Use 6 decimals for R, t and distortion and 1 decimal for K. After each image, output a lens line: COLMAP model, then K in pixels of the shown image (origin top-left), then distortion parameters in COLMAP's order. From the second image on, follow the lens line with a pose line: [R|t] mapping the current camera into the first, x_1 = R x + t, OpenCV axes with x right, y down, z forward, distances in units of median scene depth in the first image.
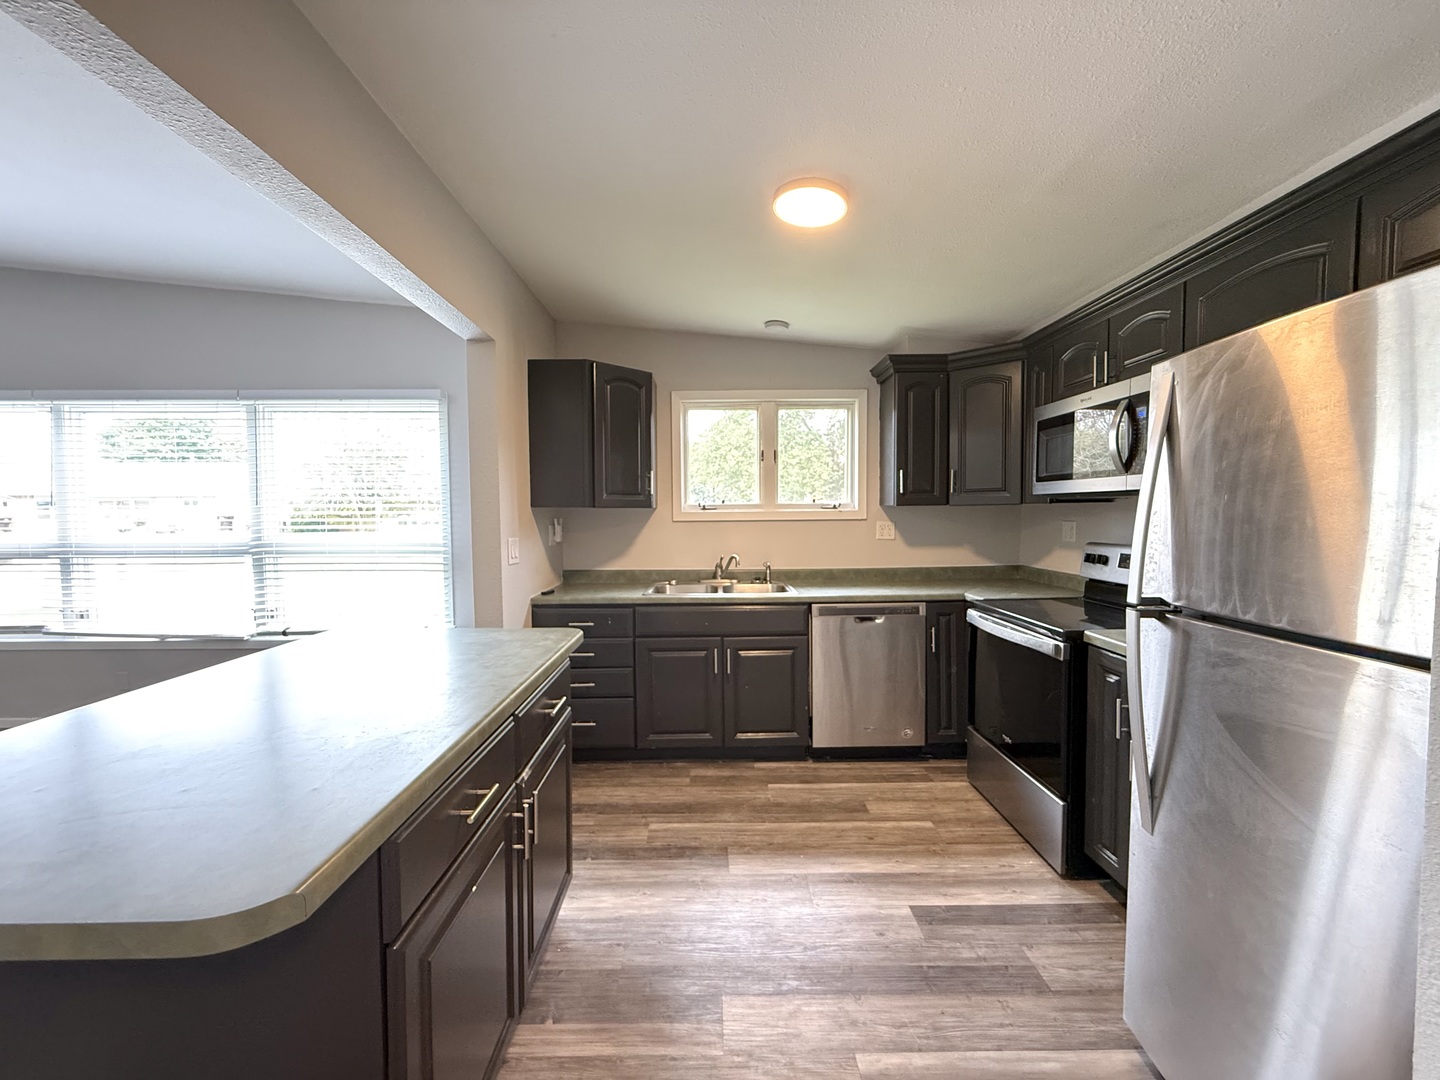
lens RADIAL K [[574.3, 0, 720.0], [0, 574.3, 540.0], [0, 0, 1]] dist [-0.000075, -0.000152]
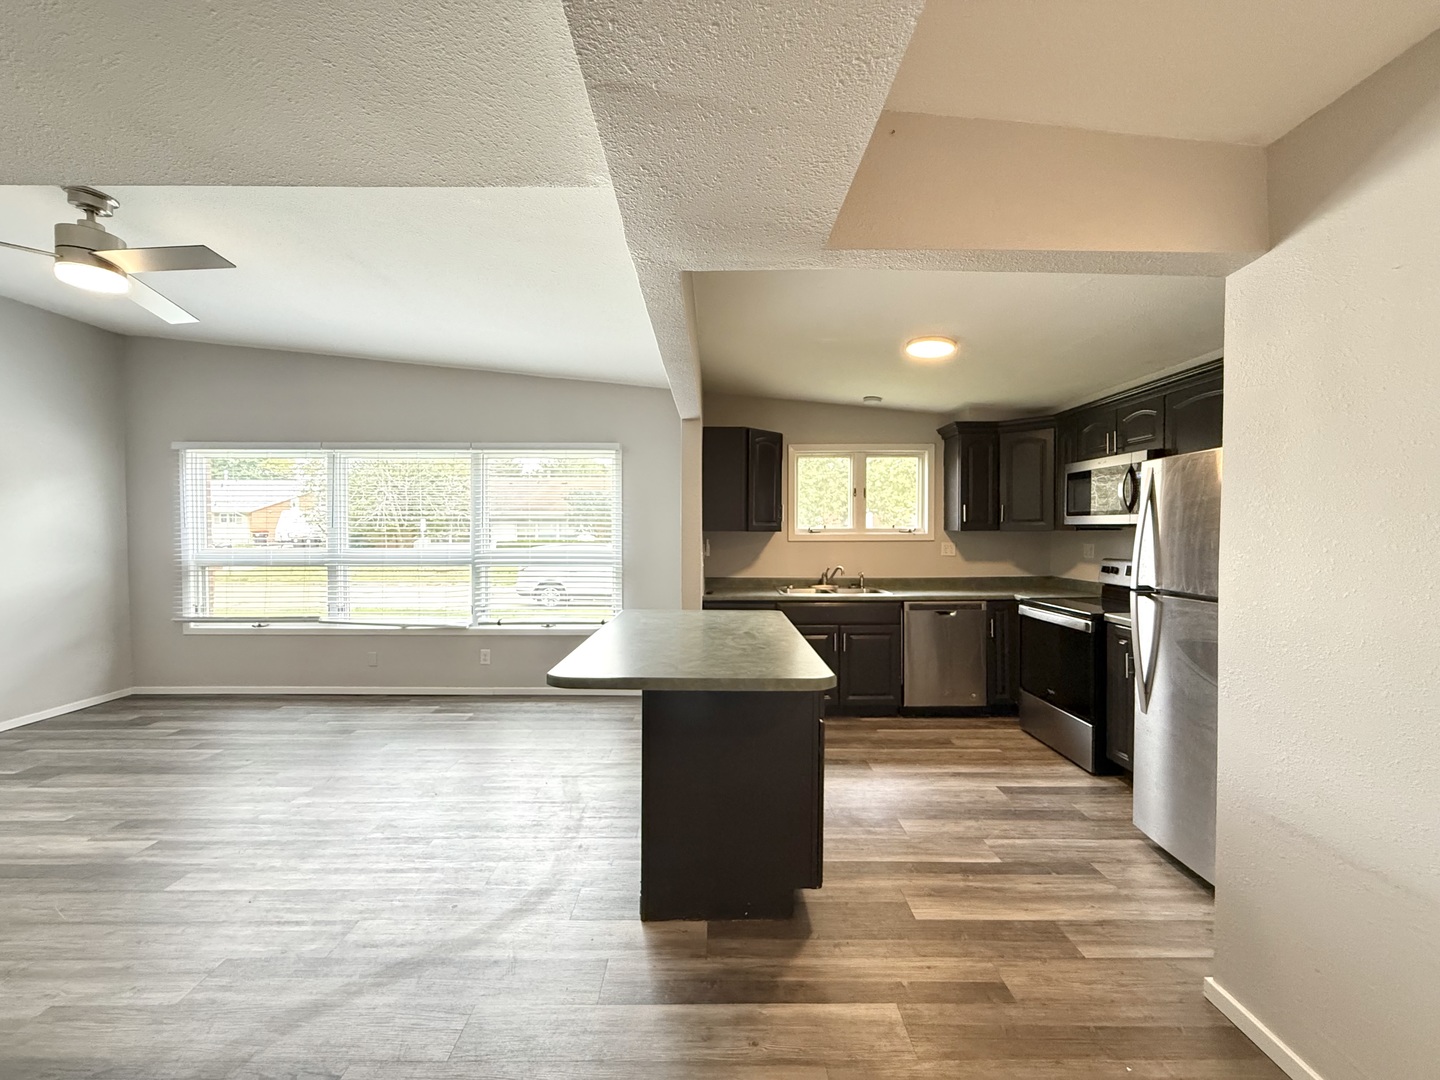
lens RADIAL K [[574.3, 0, 720.0], [0, 574.3, 540.0], [0, 0, 1]] dist [-0.000075, -0.000152]
pose [[0.999957, 0.006146, -0.006997, -0.300991], [-0.006358, 0.999508, -0.030725, 0.008328], [0.006804, 0.030768, 0.999503, -0.431158]]
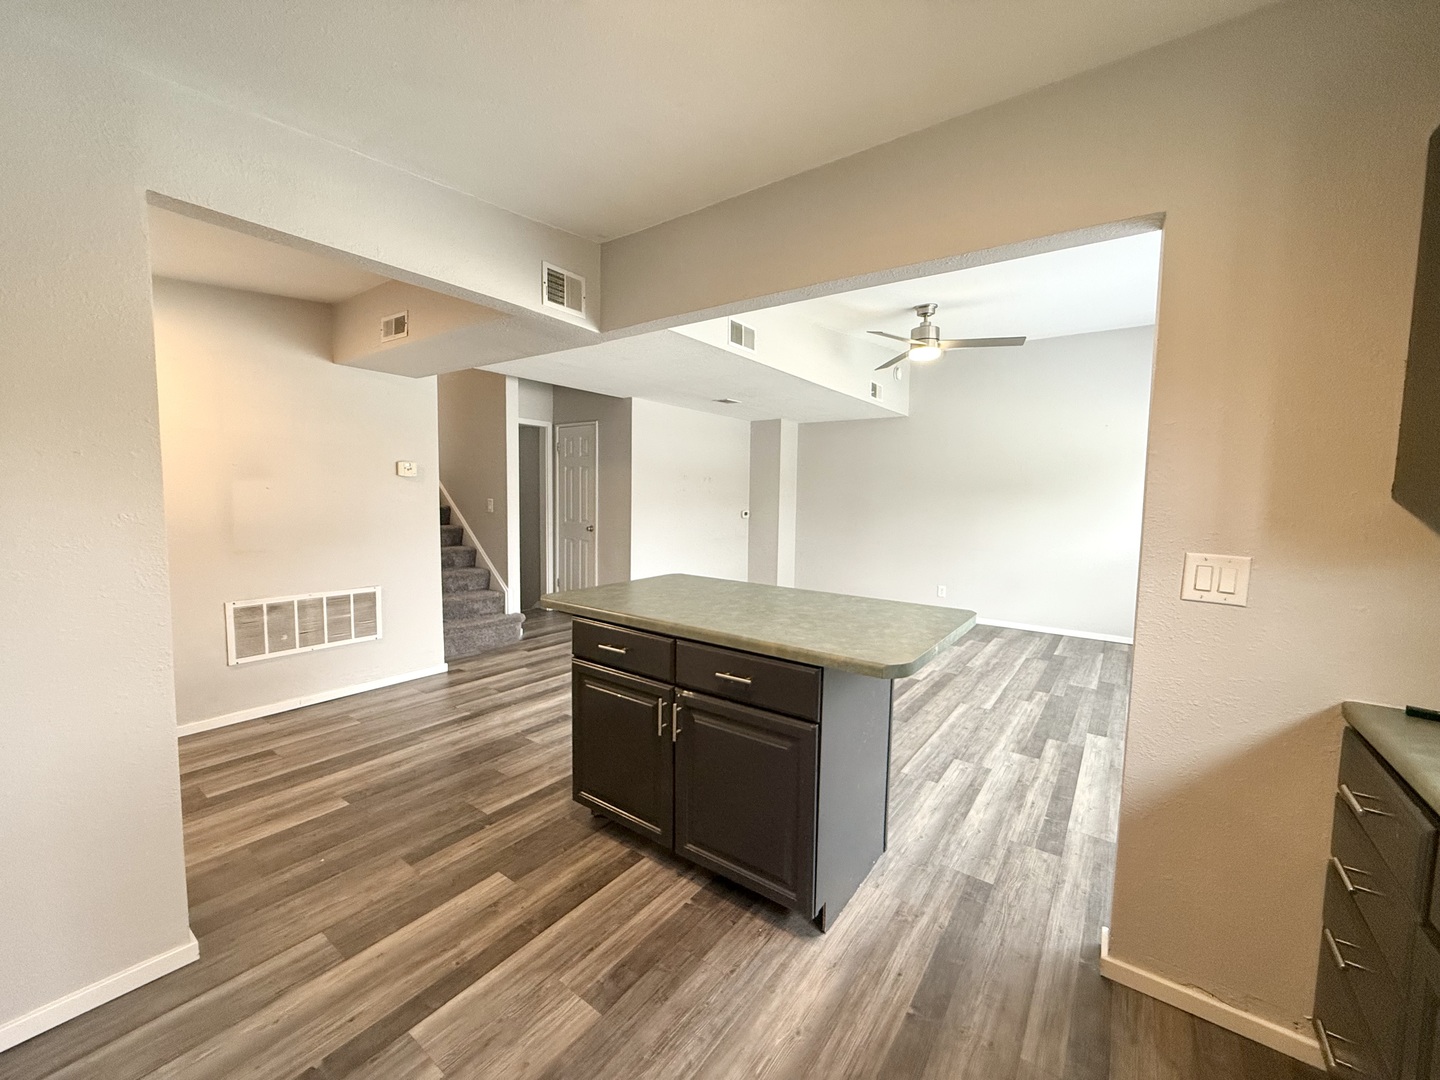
lens RADIAL K [[574.3, 0, 720.0], [0, 574.3, 540.0], [0, 0, 1]] dist [-0.000075, -0.000152]
pose [[-0.599945, 0.057007, -0.798008, 0.344351], [-0.055739, 0.992056, 0.112774, -0.053485], [0.798098, 0.112138, -0.592001, 0.941837]]
